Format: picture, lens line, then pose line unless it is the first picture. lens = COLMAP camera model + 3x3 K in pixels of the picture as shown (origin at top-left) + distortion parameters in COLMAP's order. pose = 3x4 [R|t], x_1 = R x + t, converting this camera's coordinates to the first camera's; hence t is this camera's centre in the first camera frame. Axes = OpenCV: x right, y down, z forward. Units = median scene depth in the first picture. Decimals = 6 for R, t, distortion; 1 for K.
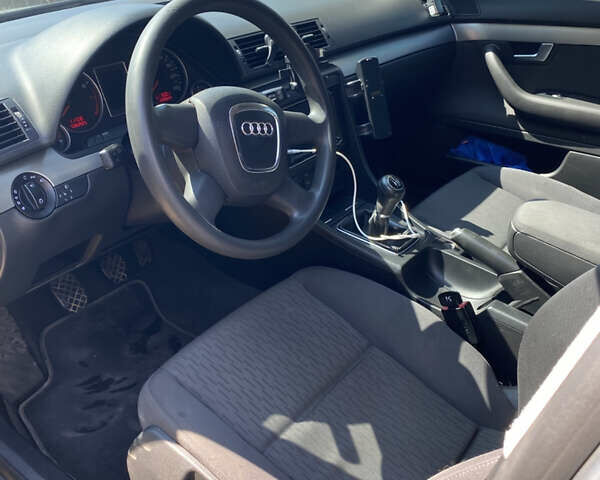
lens RADIAL K [[608.9, 0, 307.5], [0, 608.9, 240.3], [0, 0, 1]] dist [0.183866, -0.393022]
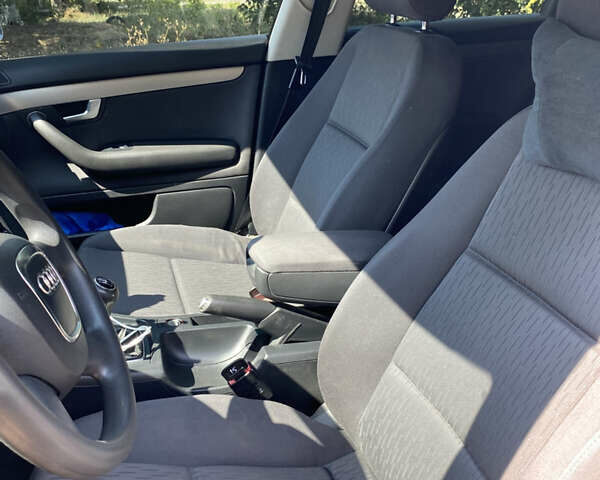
lens RADIAL K [[608.9, 0, 307.5], [0, 608.9, 240.3], [0, 0, 1]] dist [0.183866, -0.393022]
pose [[0.580703, -0.356086, 0.732111, -0.230786], [0.407808, 0.905544, 0.116972, -0.106612], [-0.704611, 0.230635, 0.671067, 0.188828]]
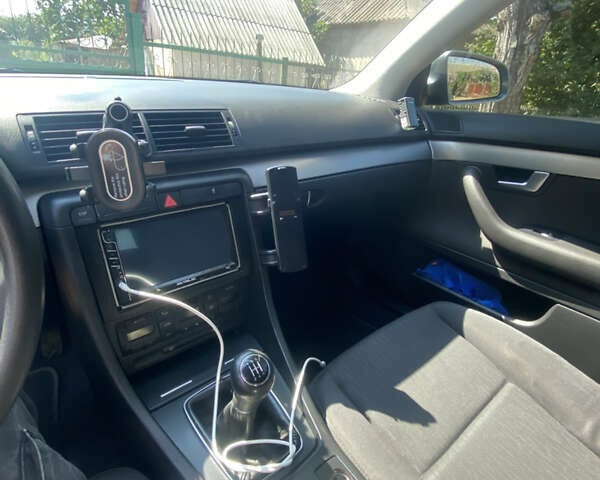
lens RADIAL K [[373.3, 0, 298.6], [0, 373.3, 241.1], [0, 0, 1]] dist [0.034273, -0.003806]
pose [[0.976077, 0.138254, -0.167807, 0.185583], [-0.149795, 0.987007, -0.058125, -0.165722], [0.157591, 0.081871, 0.984105, 0.514047]]
